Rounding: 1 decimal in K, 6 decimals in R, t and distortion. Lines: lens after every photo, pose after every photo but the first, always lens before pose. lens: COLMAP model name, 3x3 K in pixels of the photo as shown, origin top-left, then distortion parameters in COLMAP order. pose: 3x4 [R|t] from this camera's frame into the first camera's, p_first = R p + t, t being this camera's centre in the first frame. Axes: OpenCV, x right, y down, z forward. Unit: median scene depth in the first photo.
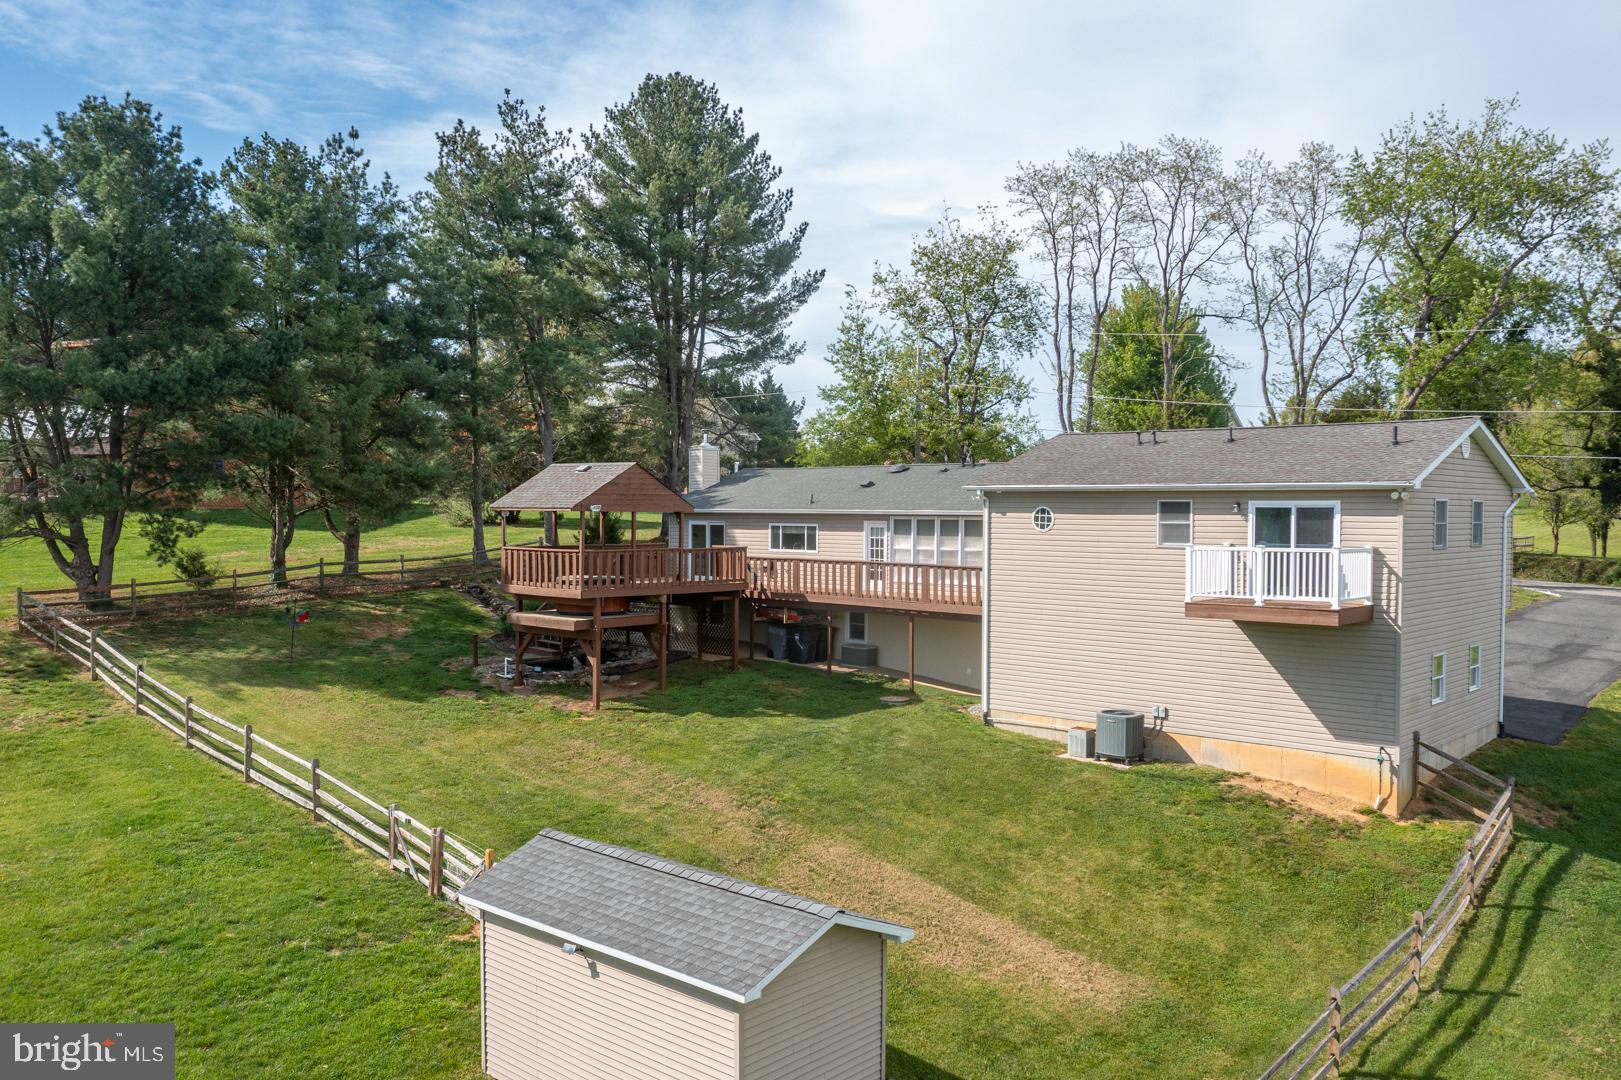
lens RADIAL K [[1306.6, 0, 810.5], [0, 1306.6, 540.0], [0, 0, 1]] dist [-0.016259, 0.018479]
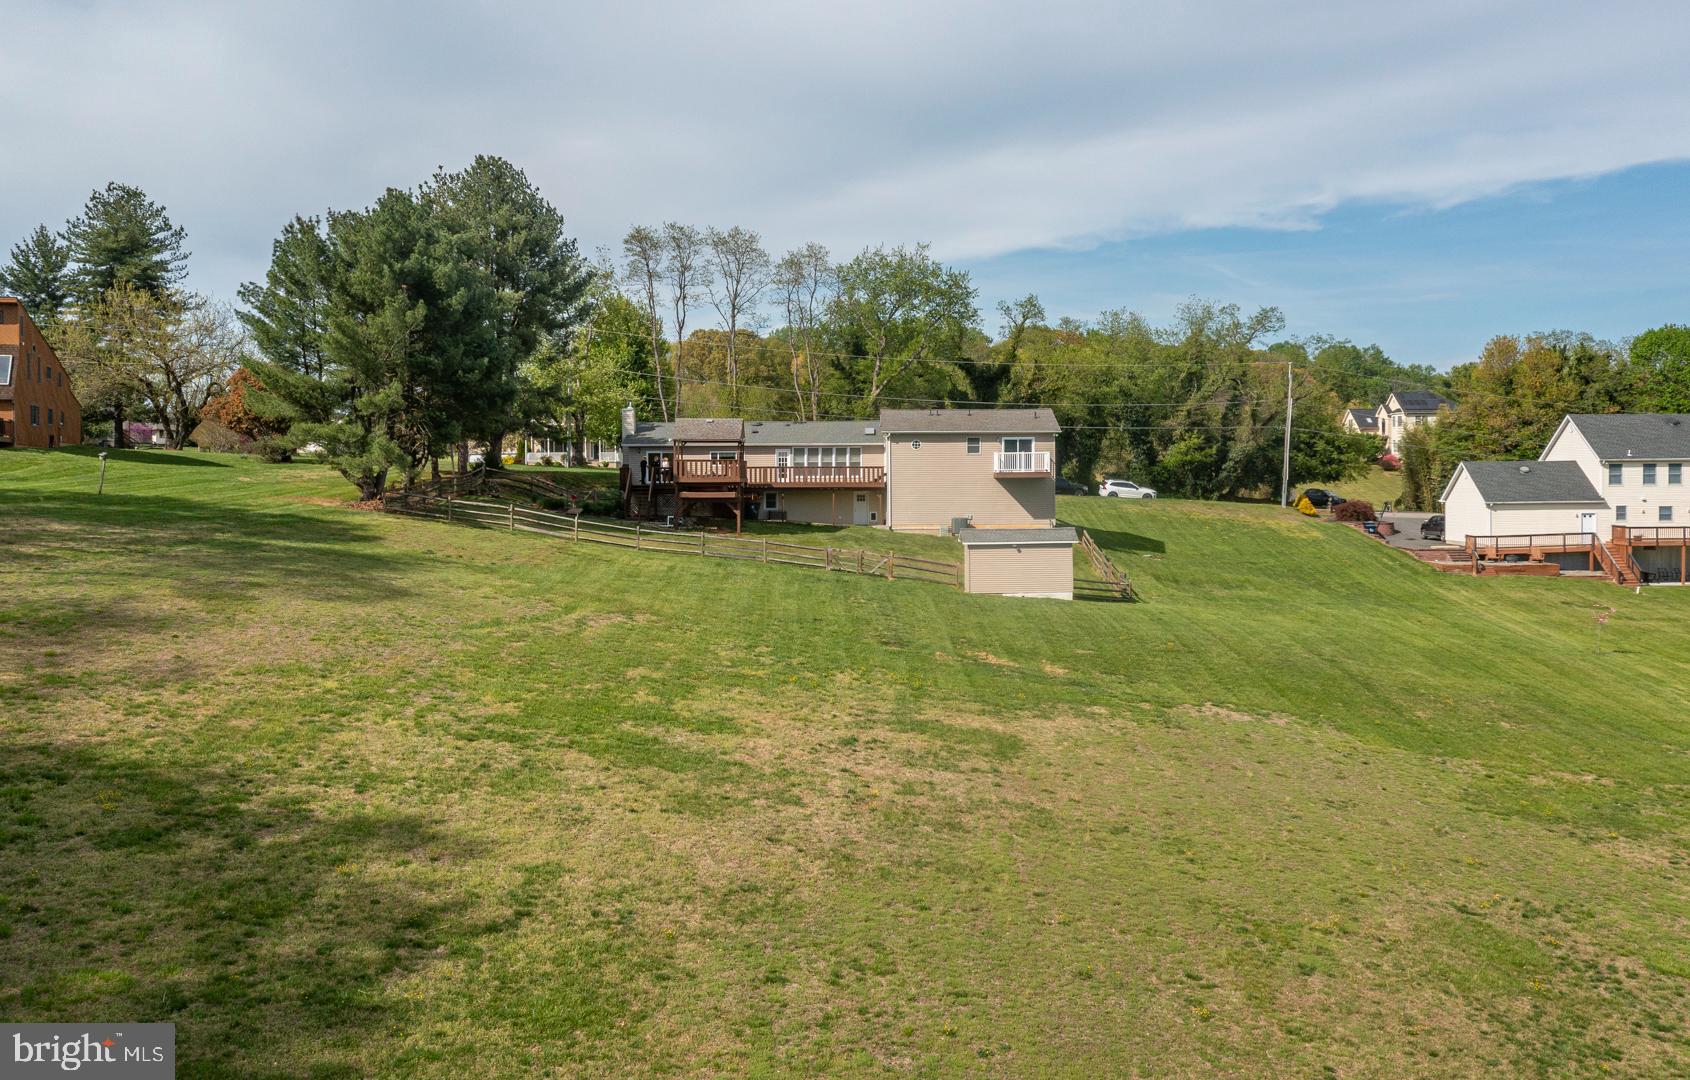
lens RADIAL K [[1405.6, 0, 845.0], [0, 1405.6, 540.0], [0, 0, 1]] dist [0.003014, 0.000552]
pose [[0.736865, -0.045813, 0.674486, -1.723247], [0.027302, 0.998904, 0.038022, 0.058734], [-0.675489, -0.009602, 0.737308, -0.873317]]
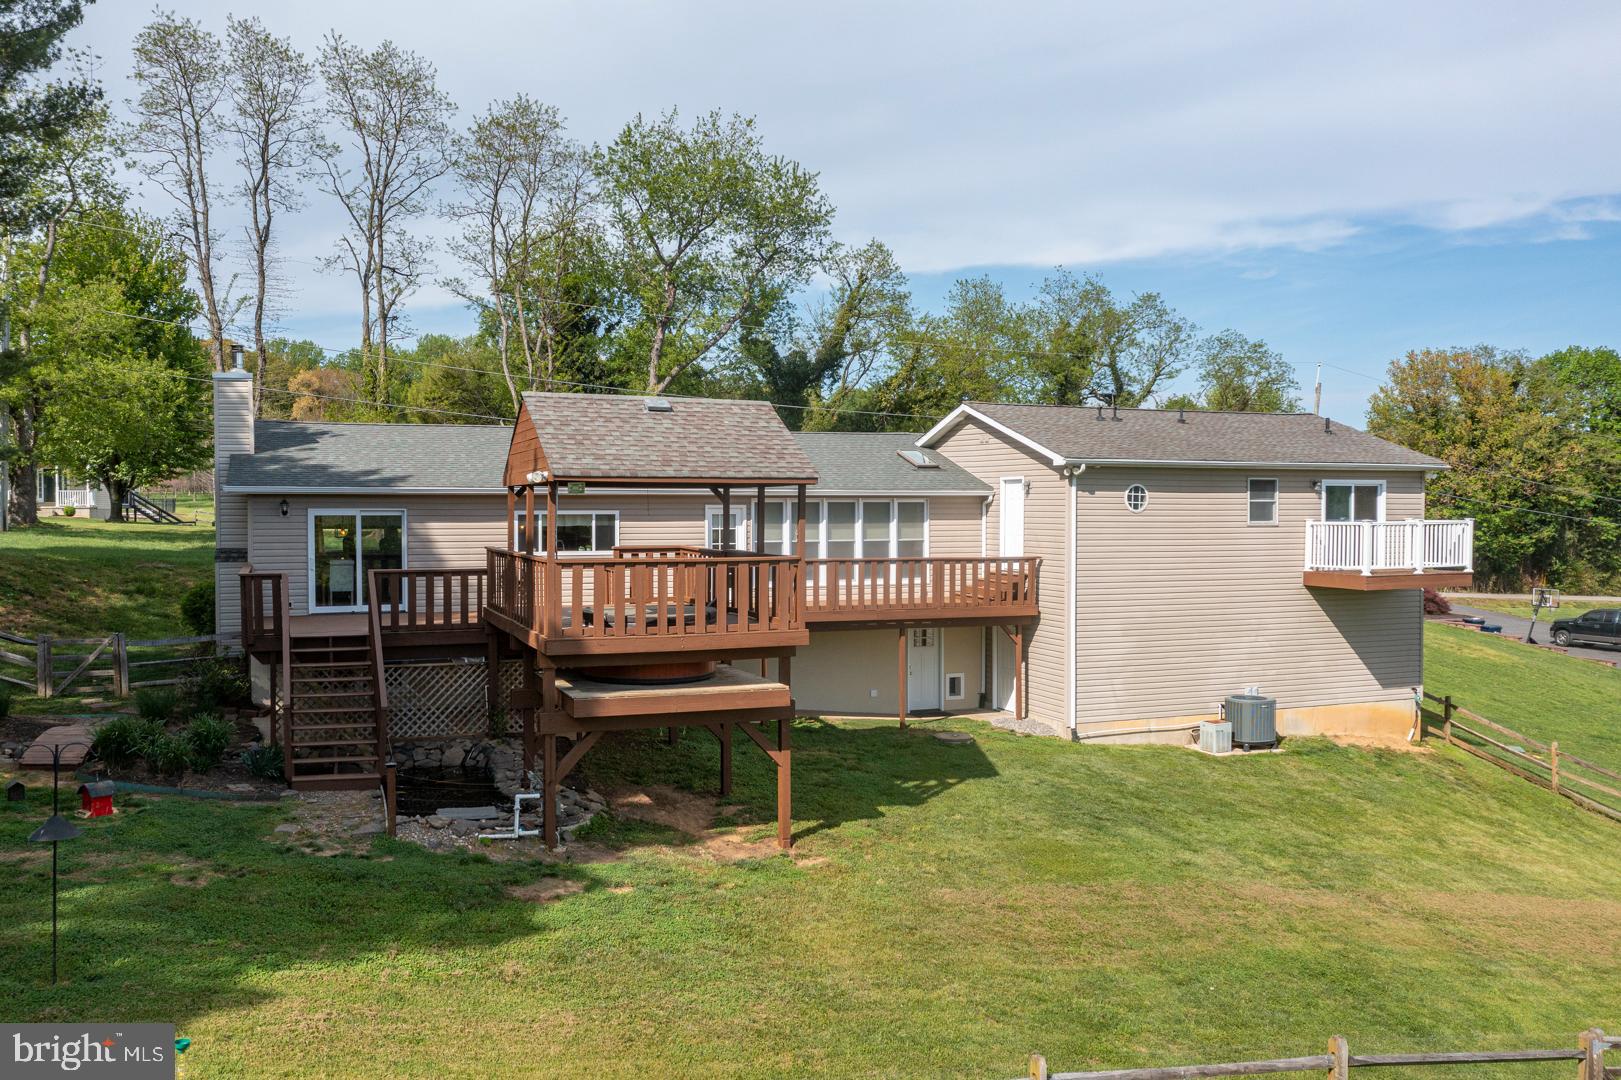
lens RADIAL K [[1306.6, 0, 810.5], [0, 1306.6, 540.0], [0, 0, 1]] dist [-0.016259, 0.018479]
pose [[0.441169, -0.035262, 0.896731, -0.714031], [0.023198, 0.999342, 0.027885, -0.017642], [-0.897124, 0.008501, 0.441697, 0.804106]]
